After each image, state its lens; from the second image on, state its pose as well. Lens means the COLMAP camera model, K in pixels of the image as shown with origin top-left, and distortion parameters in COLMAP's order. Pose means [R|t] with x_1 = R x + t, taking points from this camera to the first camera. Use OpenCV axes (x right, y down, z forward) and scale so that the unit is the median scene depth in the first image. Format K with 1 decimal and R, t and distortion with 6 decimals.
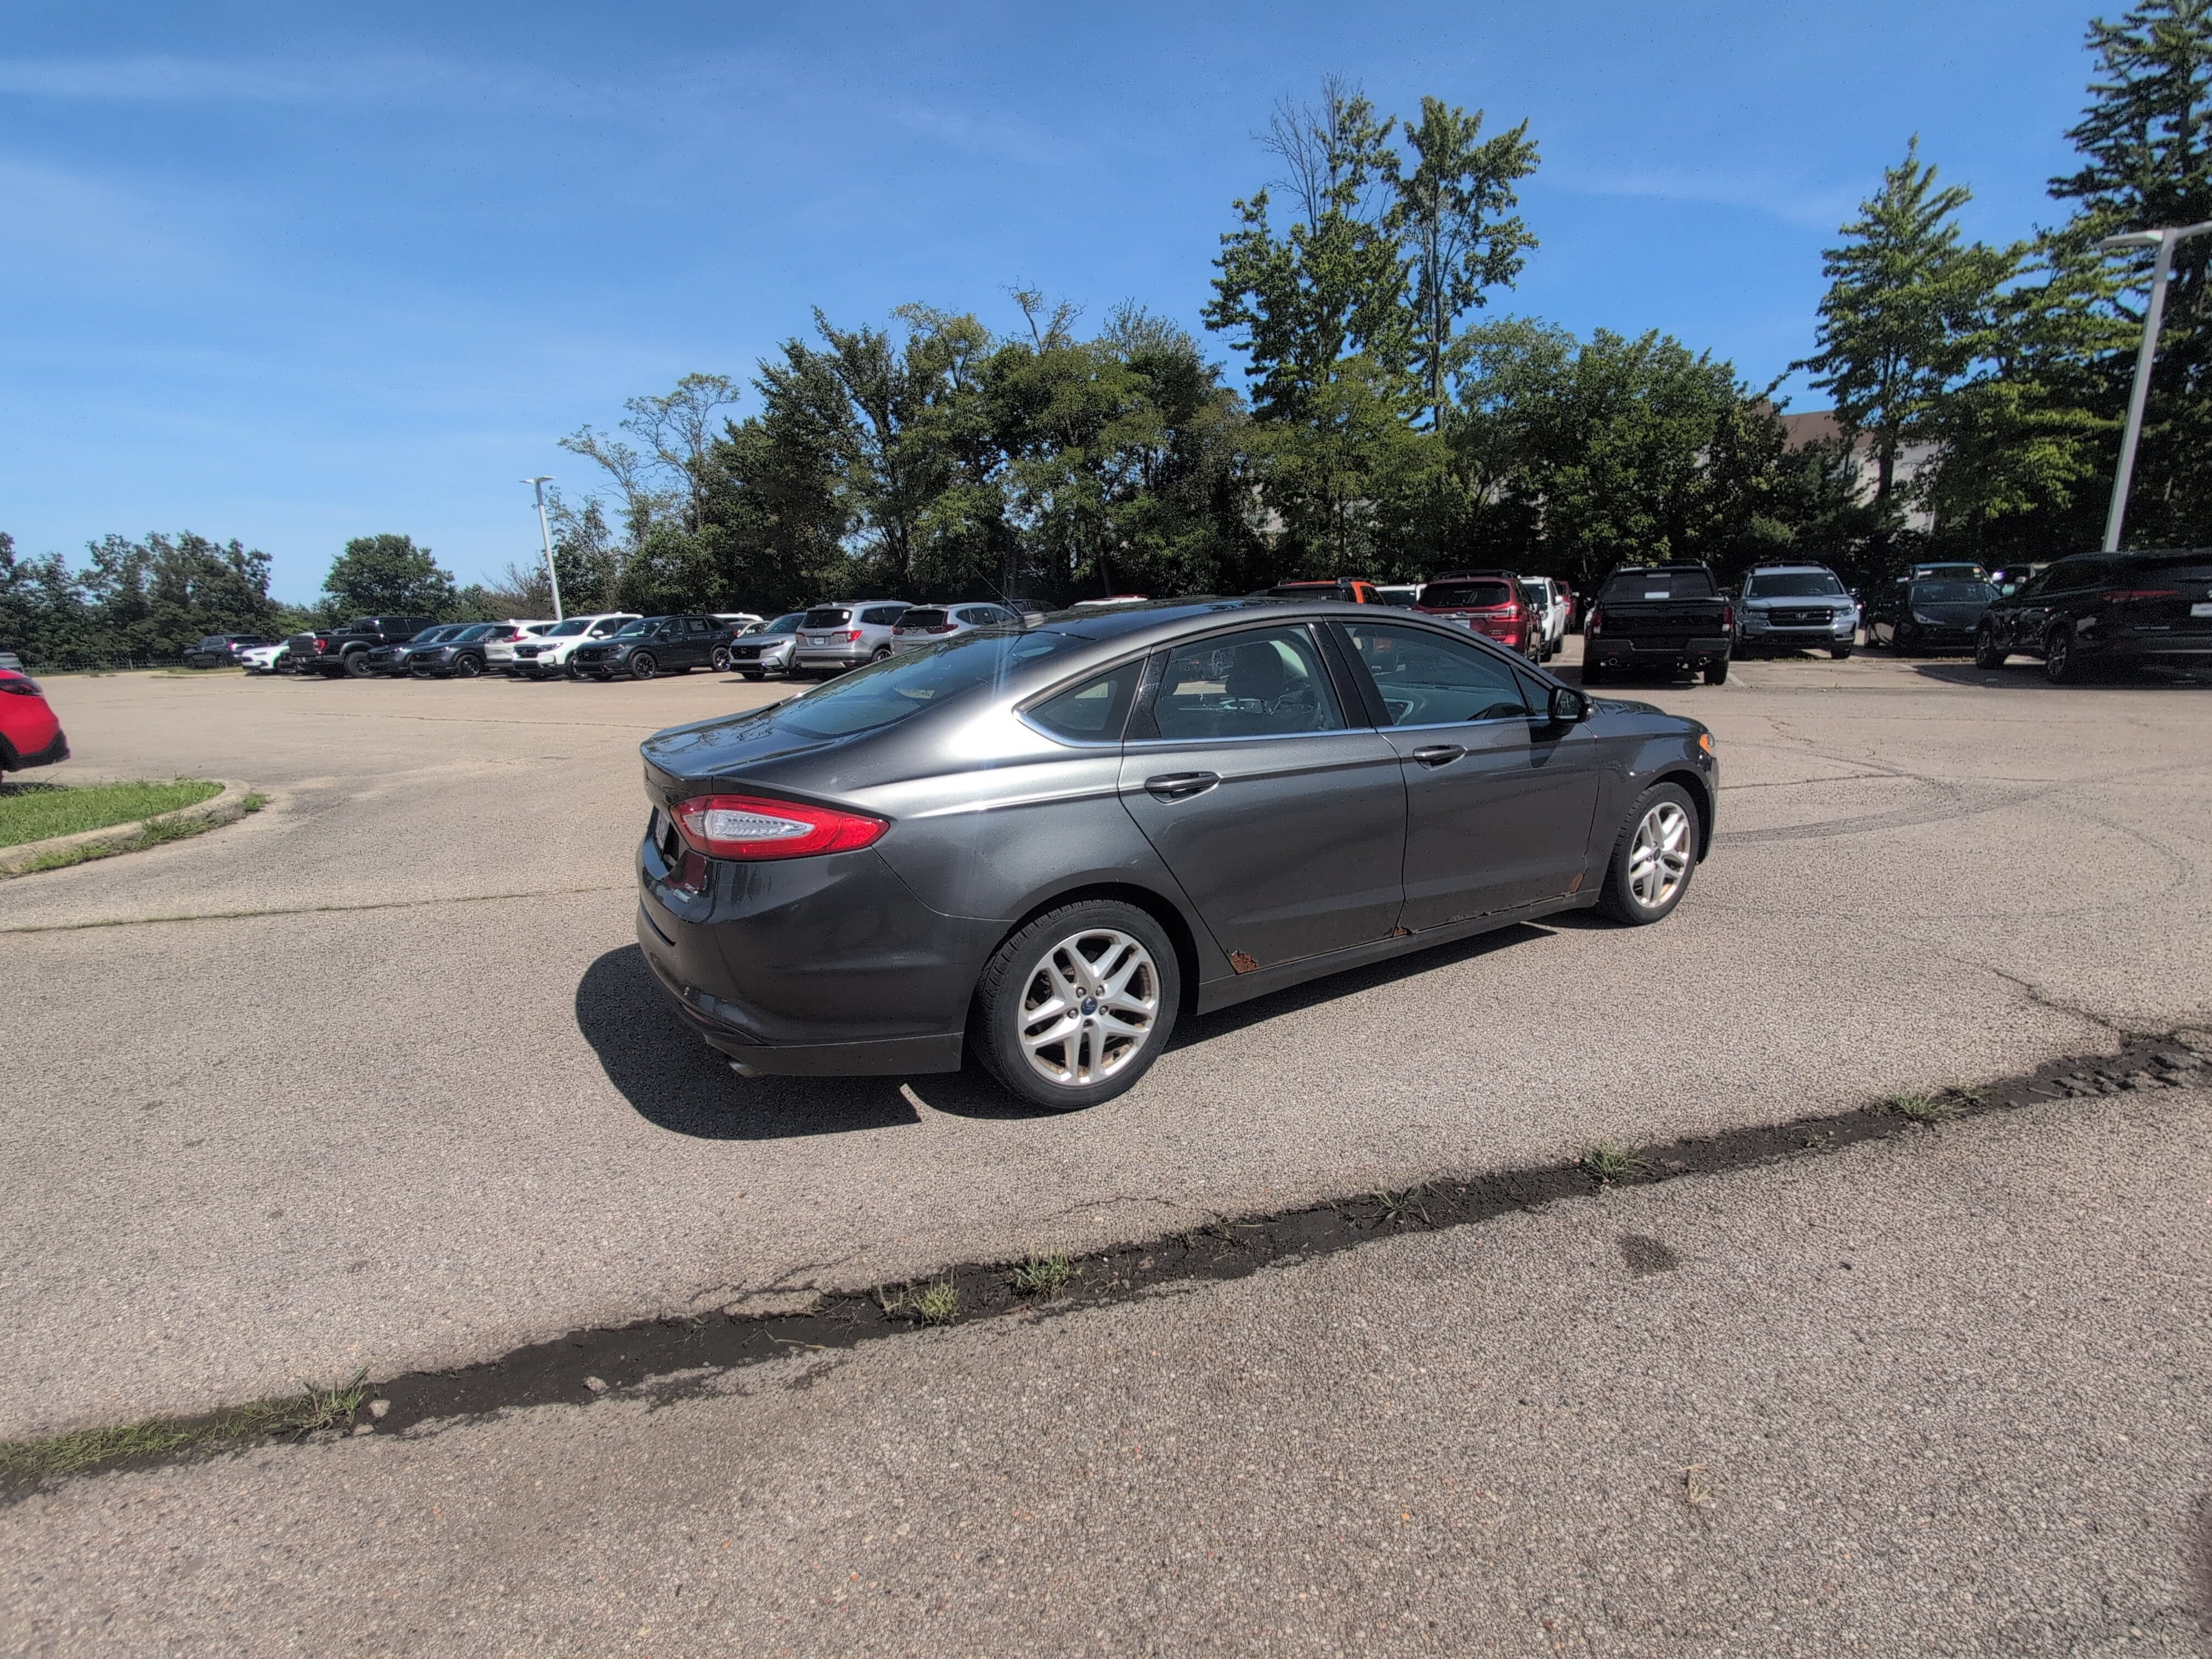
lens RADIAL K [[939.0, 0, 1104.5], [0, 939.0, 836.7], [0, 0, 1]] dist [-0.000728, 0.000465]
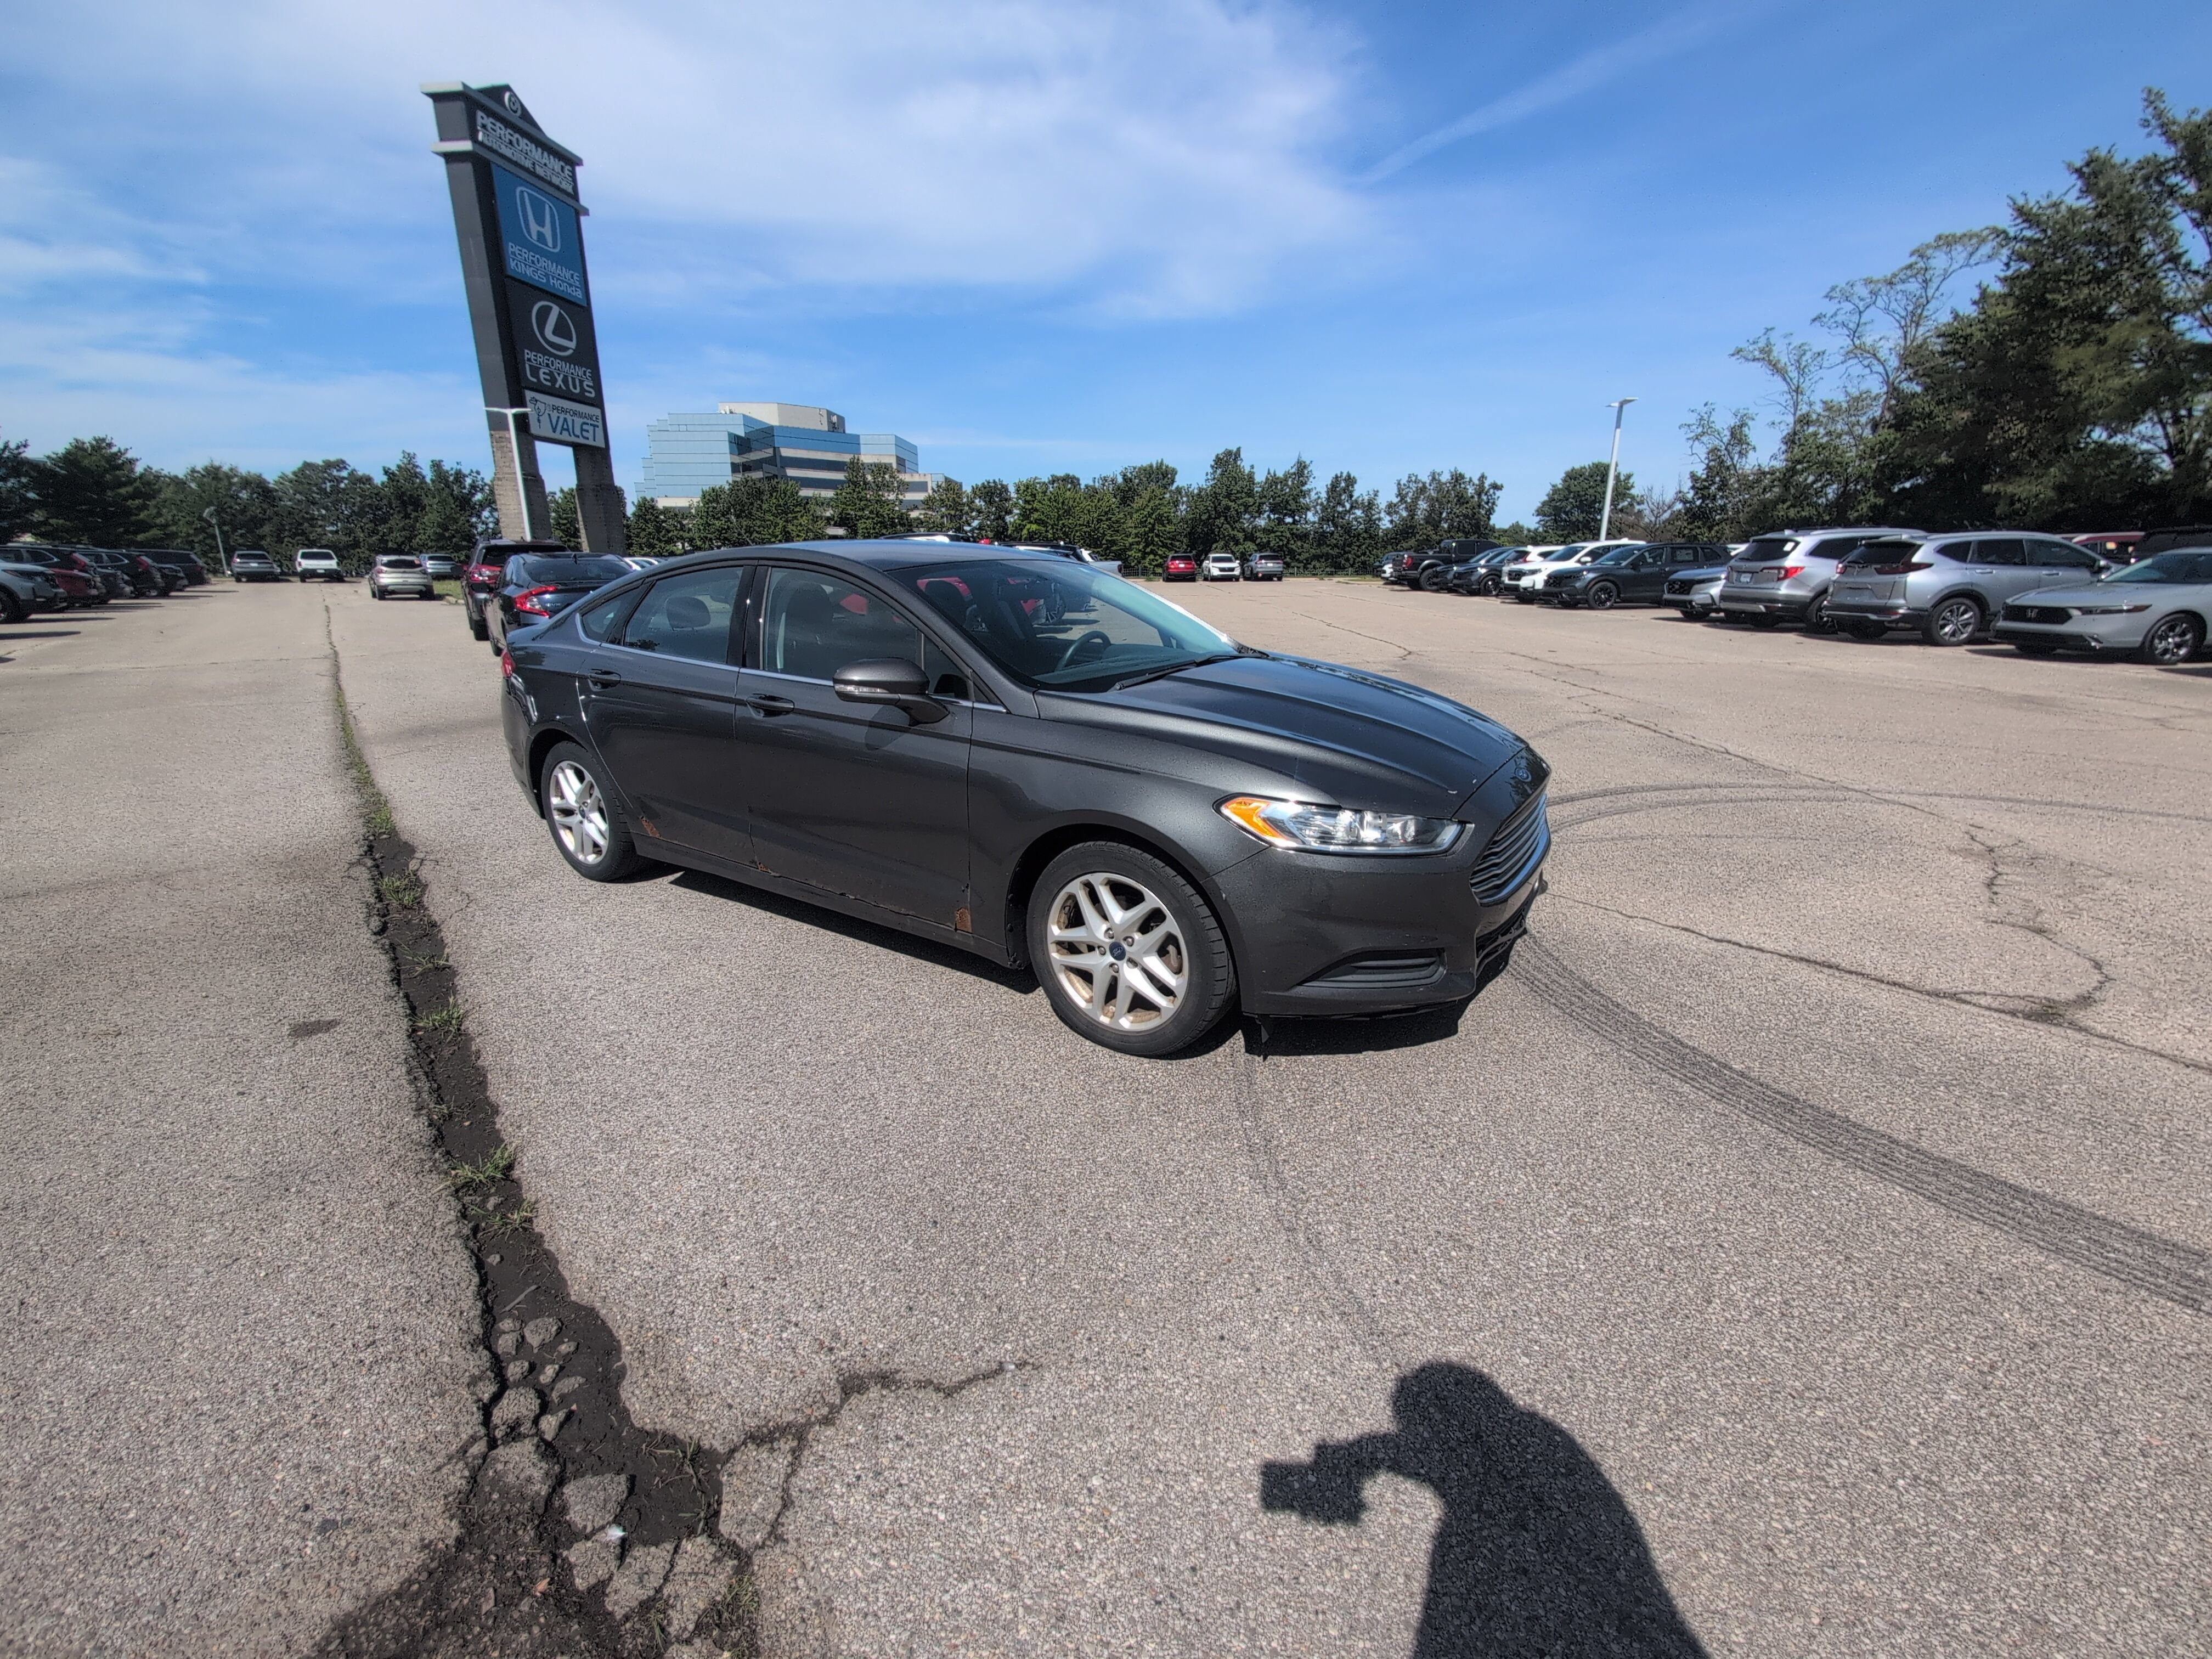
lens RADIAL K [[939.0, 0, 1104.4], [0, 939.0, 833.0], [0, 0, 1]] dist [-0.000728, 0.000465]
pose [[0.438959, 0.280242, -0.853686, 0.136943], [-0.217924, 0.954953, 0.201430, -0.023072], [0.871679, 0.097620, 0.480257, 0.082222]]
